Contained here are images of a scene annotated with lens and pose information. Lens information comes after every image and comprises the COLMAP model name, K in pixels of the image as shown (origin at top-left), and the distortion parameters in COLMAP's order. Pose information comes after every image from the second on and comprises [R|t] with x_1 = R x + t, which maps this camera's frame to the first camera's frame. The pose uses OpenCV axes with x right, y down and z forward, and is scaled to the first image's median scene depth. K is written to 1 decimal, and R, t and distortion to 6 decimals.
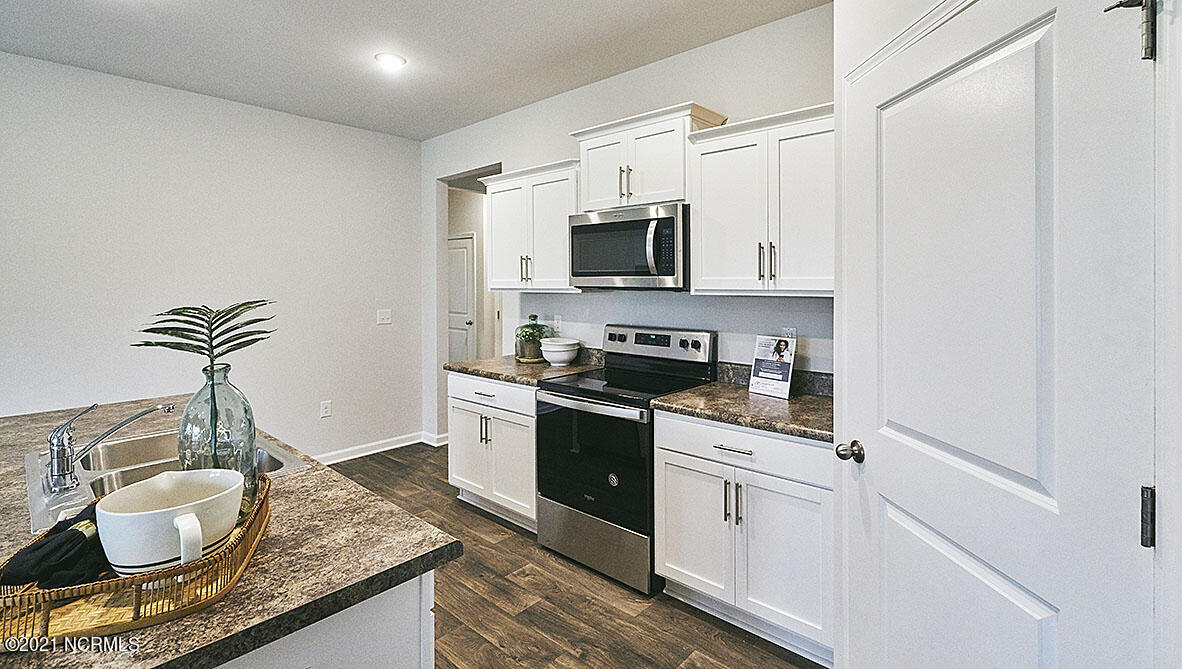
lens RADIAL K [[529.6, 0, 612.1], [0, 529.6, 283.5], [0, 0, 1]] dist [-0.000804, -0.000052]
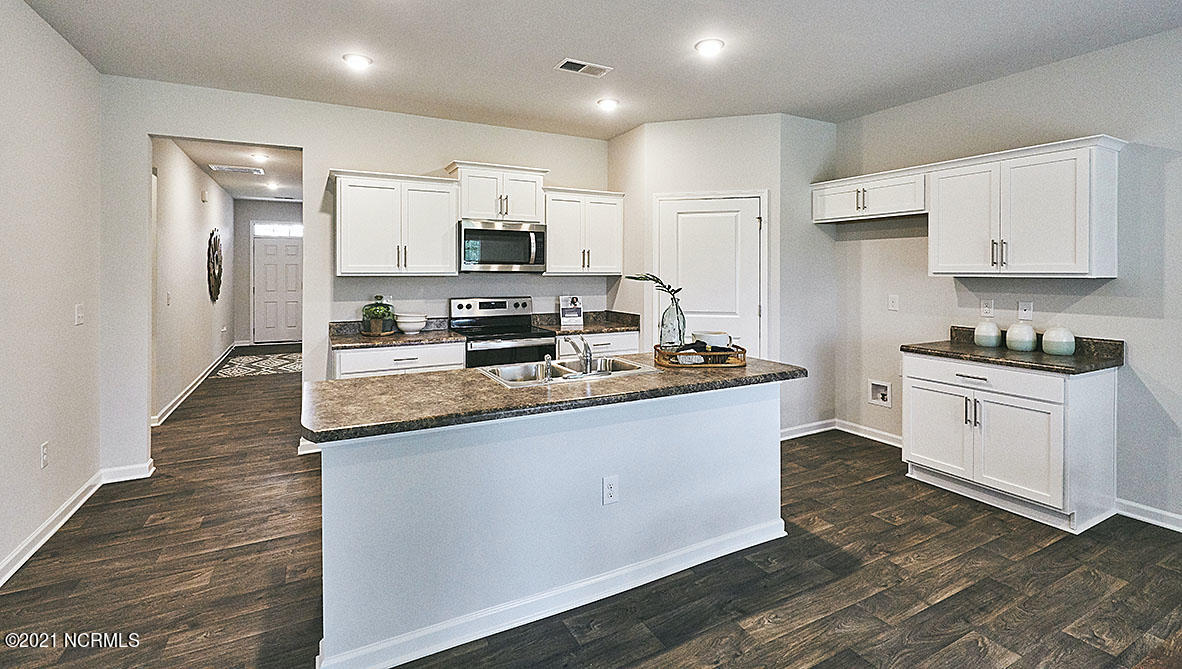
lens RADIAL K [[527.7, 0, 587.6], [0, 527.7, 269.5], [0, 0, 1]] dist [-0.000078, -0.000045]
pose [[0.367392, 0.007089, 0.930039, -1.446370], [-0.000011, 0.999971, -0.007618, 0.014347], [-0.930066, 0.002788, 0.367381, 0.194417]]
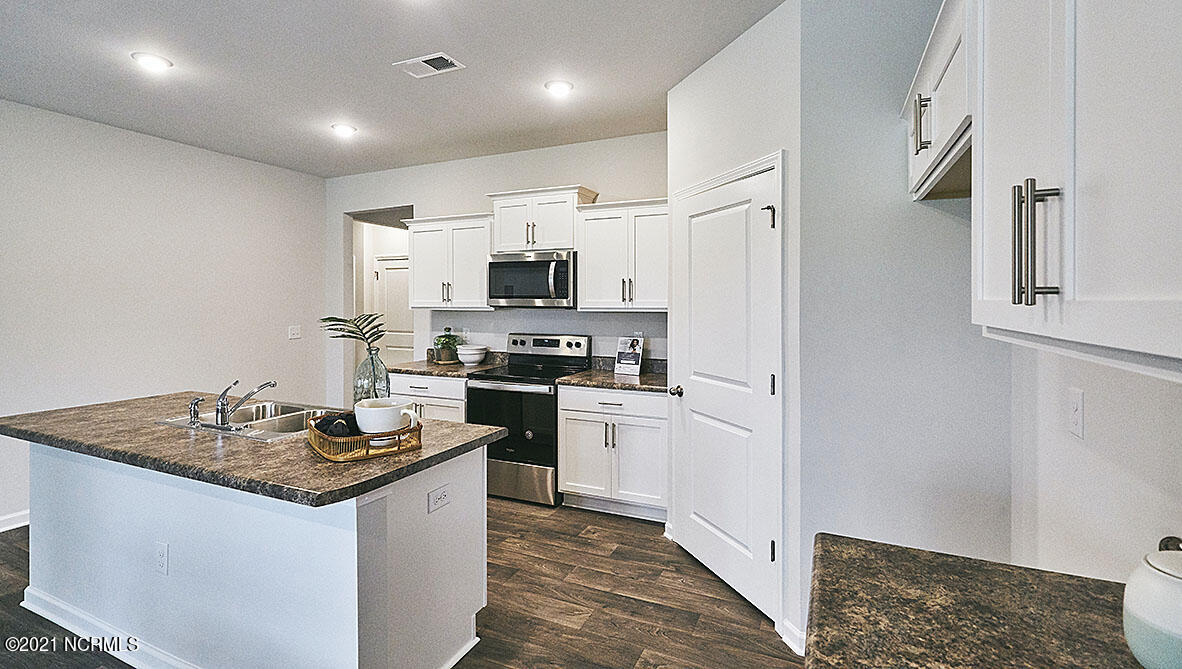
lens RADIAL K [[521.0, 0, 596.0], [0, 521.0, 300.8], [0, 0, 1]] dist [0.000402, 0.000015]
pose [[0.959389, 0.002523, 0.282075, -0.218442], [-0.001743, 0.999994, -0.003016, -0.004197], [-0.282081, 0.002402, 0.959388, -0.439753]]
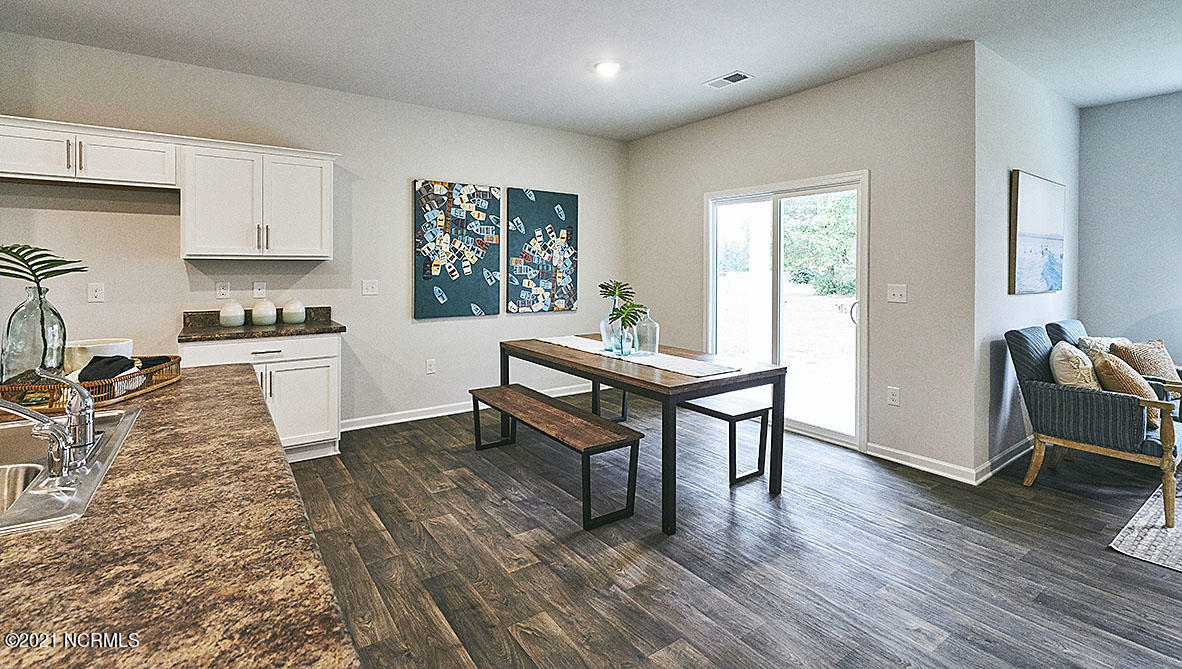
lens RADIAL K [[527.7, 0, 587.6], [0, 527.7, 269.5], [0, 0, 1]] dist [-0.000078, -0.000045]
pose [[-0.970564, 0.001836, 0.240838, -1.076480], [0.002981, 0.999986, 0.004389, 0.045257], [-0.240826, 0.004978, -0.970555, 0.869463]]
